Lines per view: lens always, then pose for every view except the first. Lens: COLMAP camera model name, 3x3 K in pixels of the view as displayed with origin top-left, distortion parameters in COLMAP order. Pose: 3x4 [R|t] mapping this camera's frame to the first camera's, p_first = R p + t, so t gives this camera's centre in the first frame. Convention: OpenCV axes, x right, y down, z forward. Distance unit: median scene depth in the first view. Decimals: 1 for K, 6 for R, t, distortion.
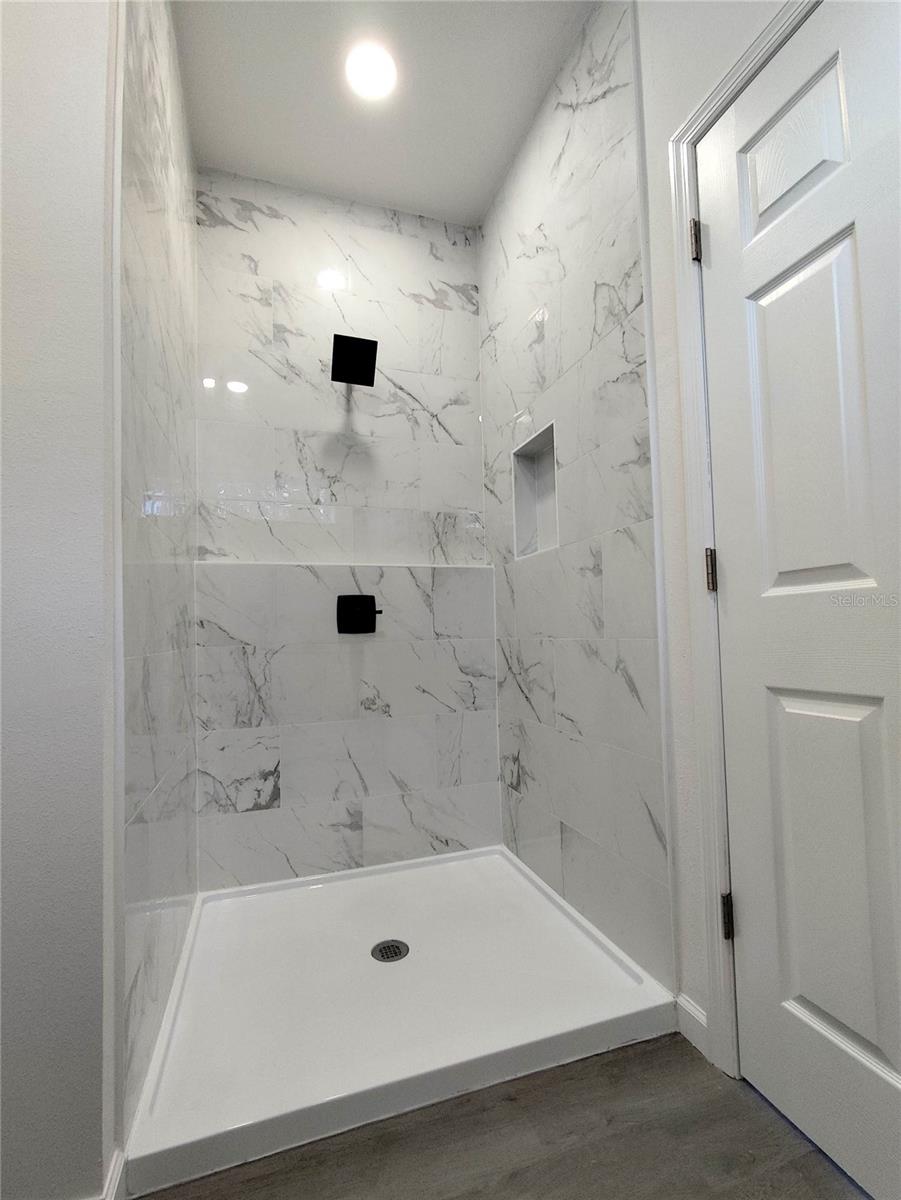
lens RADIAL K [[544.4, 0, 451.1], [0, 544.4, 613.6], [0, 0, 1]] dist [-0.000624, -0.000134]
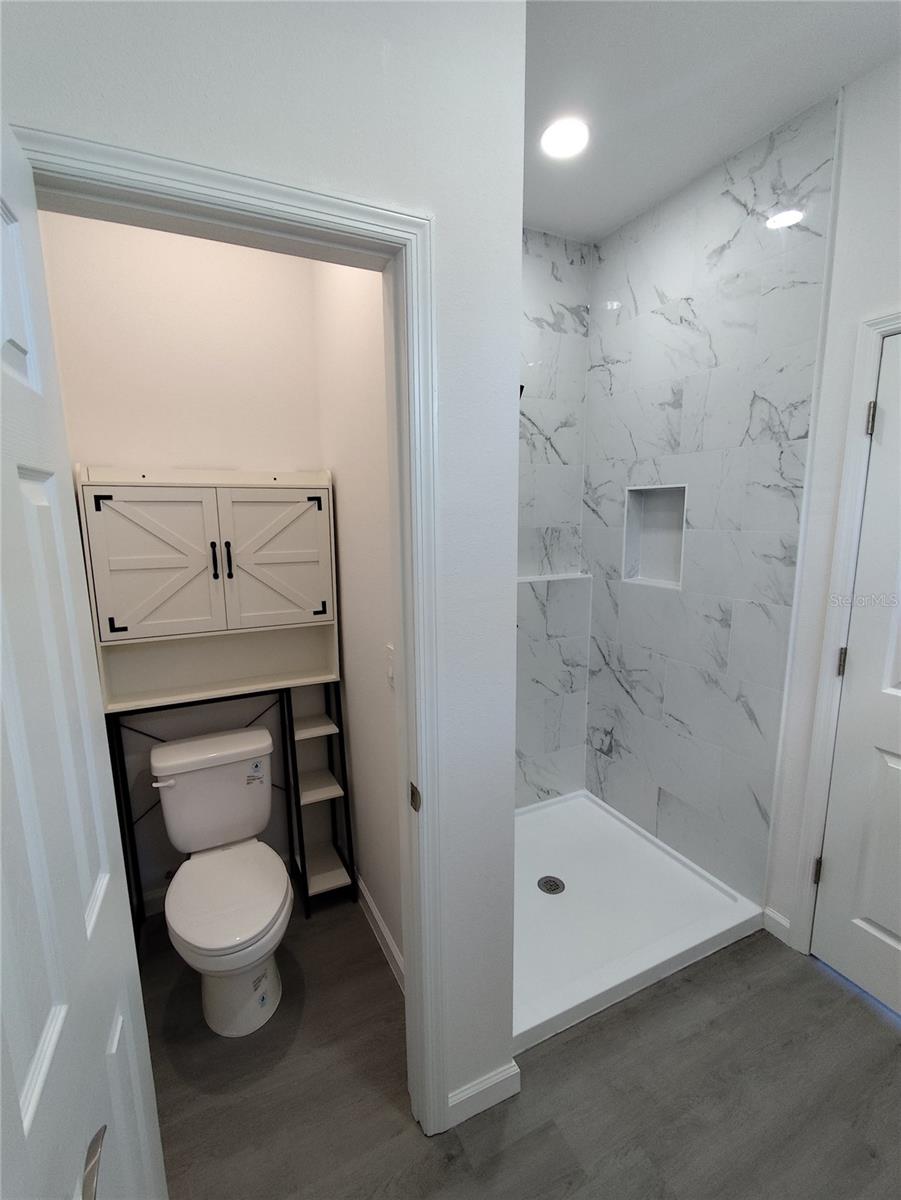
lens RADIAL K [[544.4, 0, 451.1], [0, 544.4, 613.6], [0, 0, 1]] dist [-0.000624, -0.000134]
pose [[0.990608, -0.009897, 0.136373, -0.434413], [-0.019795, 0.976490, 0.214654, -0.285101], [-0.135291, -0.215337, 0.967123, -0.138596]]
